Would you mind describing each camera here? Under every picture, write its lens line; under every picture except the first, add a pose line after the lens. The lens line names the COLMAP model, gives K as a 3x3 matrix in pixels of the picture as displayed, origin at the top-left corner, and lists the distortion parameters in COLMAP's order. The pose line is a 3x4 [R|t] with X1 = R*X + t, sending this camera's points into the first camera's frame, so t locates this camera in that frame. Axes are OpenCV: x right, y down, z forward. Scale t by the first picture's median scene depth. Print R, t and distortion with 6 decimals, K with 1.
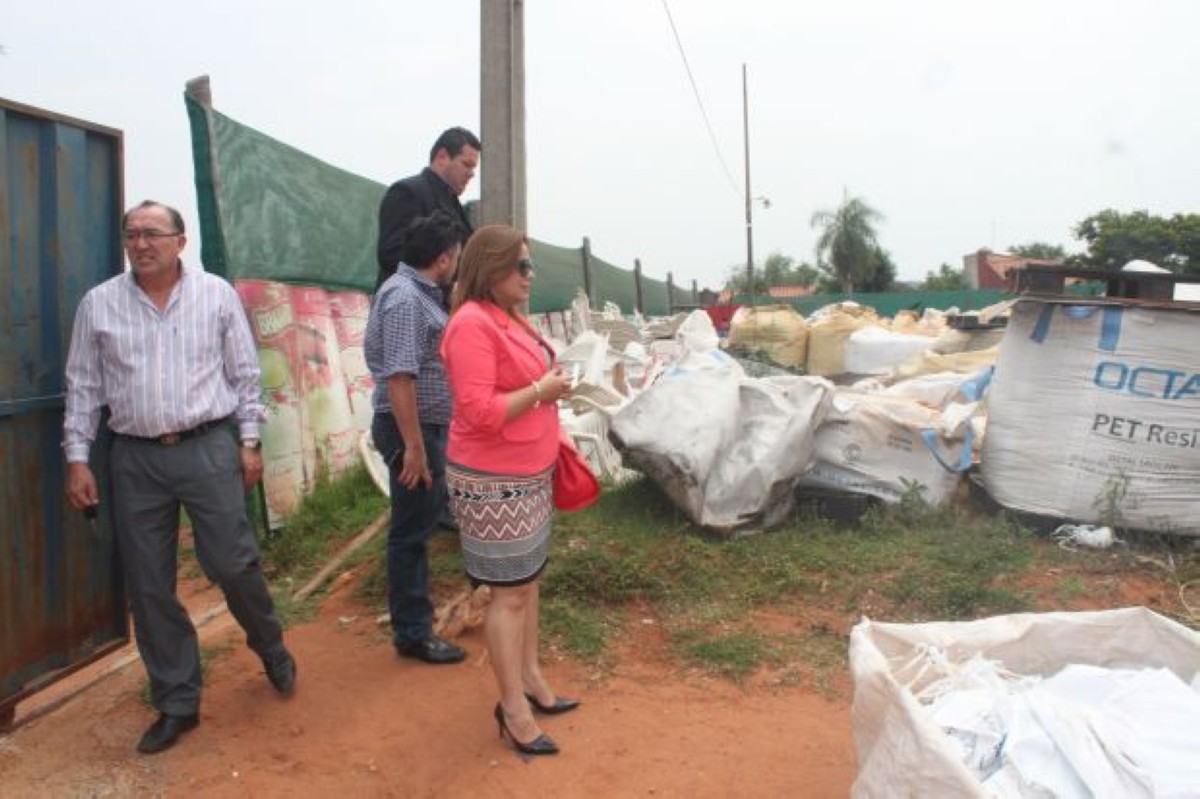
lens RADIAL K [[1014.5, 0, 600.0], [0, 1014.5, 399.5], [0, 0, 1]] dist [-0.162403, 0.148865]
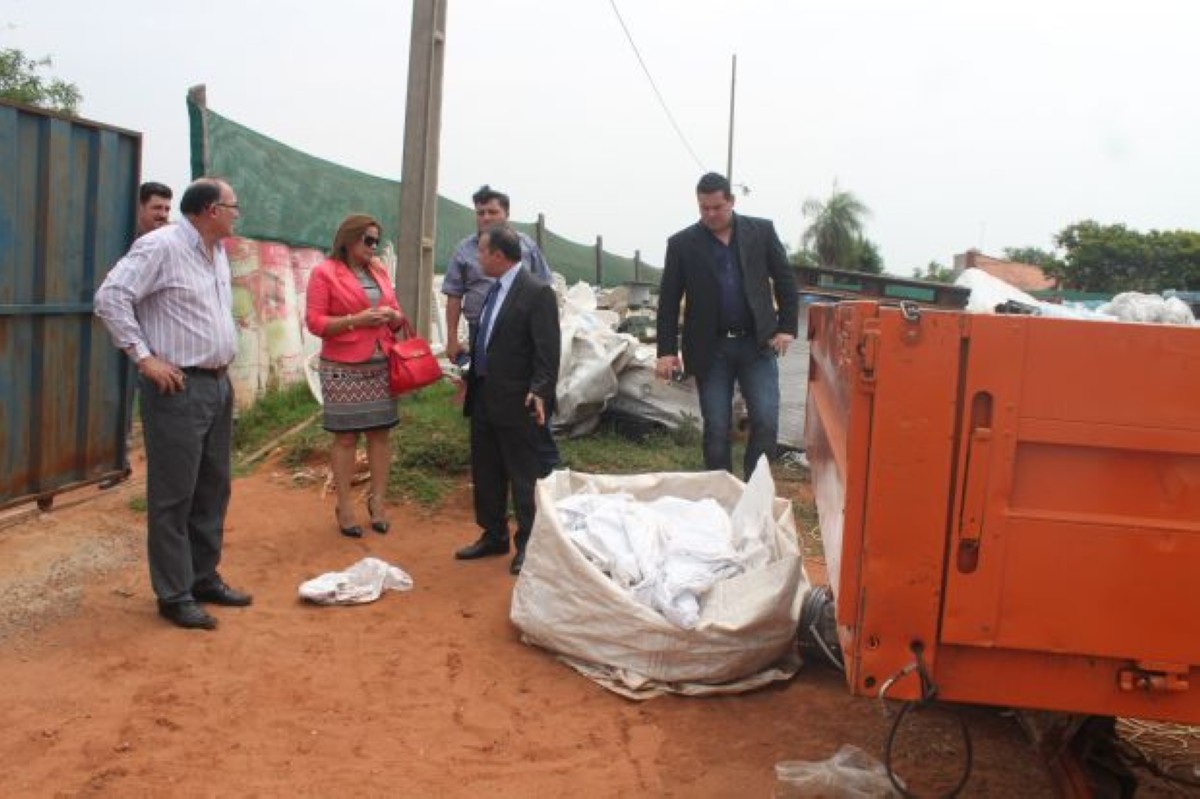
lens RADIAL K [[1014.5, 0, 600.0], [0, 1014.5, 399.5], [0, 0, 1]] dist [-0.162403, 0.148865]
pose [[0.997386, 0.071599, 0.009770, 0.153893], [-0.071839, 0.997054, 0.026875, 0.029045], [-0.007817, -0.027507, 0.999591, -0.352409]]
